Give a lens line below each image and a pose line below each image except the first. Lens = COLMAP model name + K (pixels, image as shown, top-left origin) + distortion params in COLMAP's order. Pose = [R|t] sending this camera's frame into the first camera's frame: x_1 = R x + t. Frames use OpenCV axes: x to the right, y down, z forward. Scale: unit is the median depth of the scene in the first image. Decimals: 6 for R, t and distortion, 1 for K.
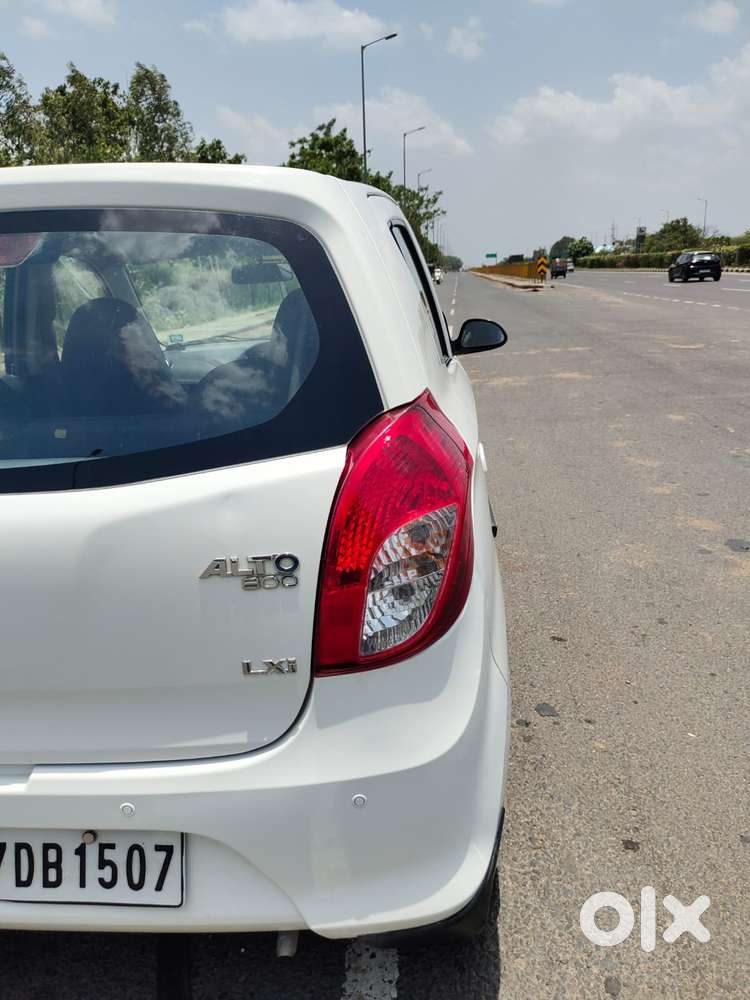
lens RADIAL K [[762.7, 0, 373.9], [0, 762.7, 490.6], [0, 0, 1]] dist [0.054605, -0.091128]
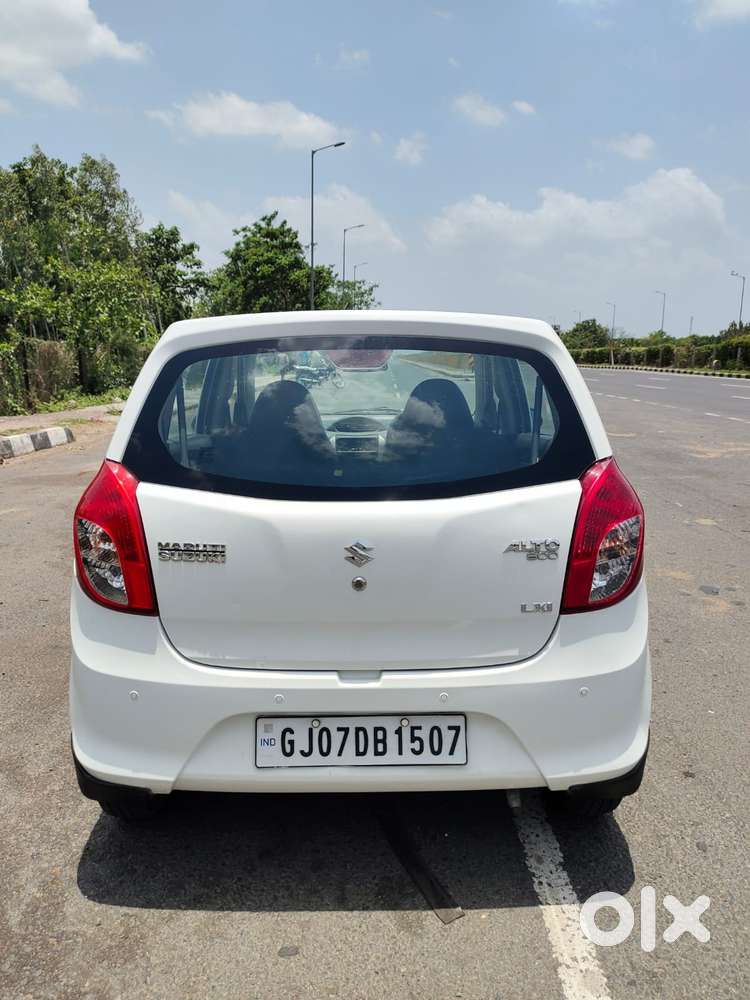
lens RADIAL K [[742.4, 0, 375.0], [0, 742.4, 500.0], [0, 0, 1]] dist [0.054663, -0.079217]
pose [[0.995304, 0.028834, 0.092409, -0.587699], [-0.020704, 0.995927, -0.087755, 0.131497], [-0.094563, 0.085430, 0.991847, -0.557402]]
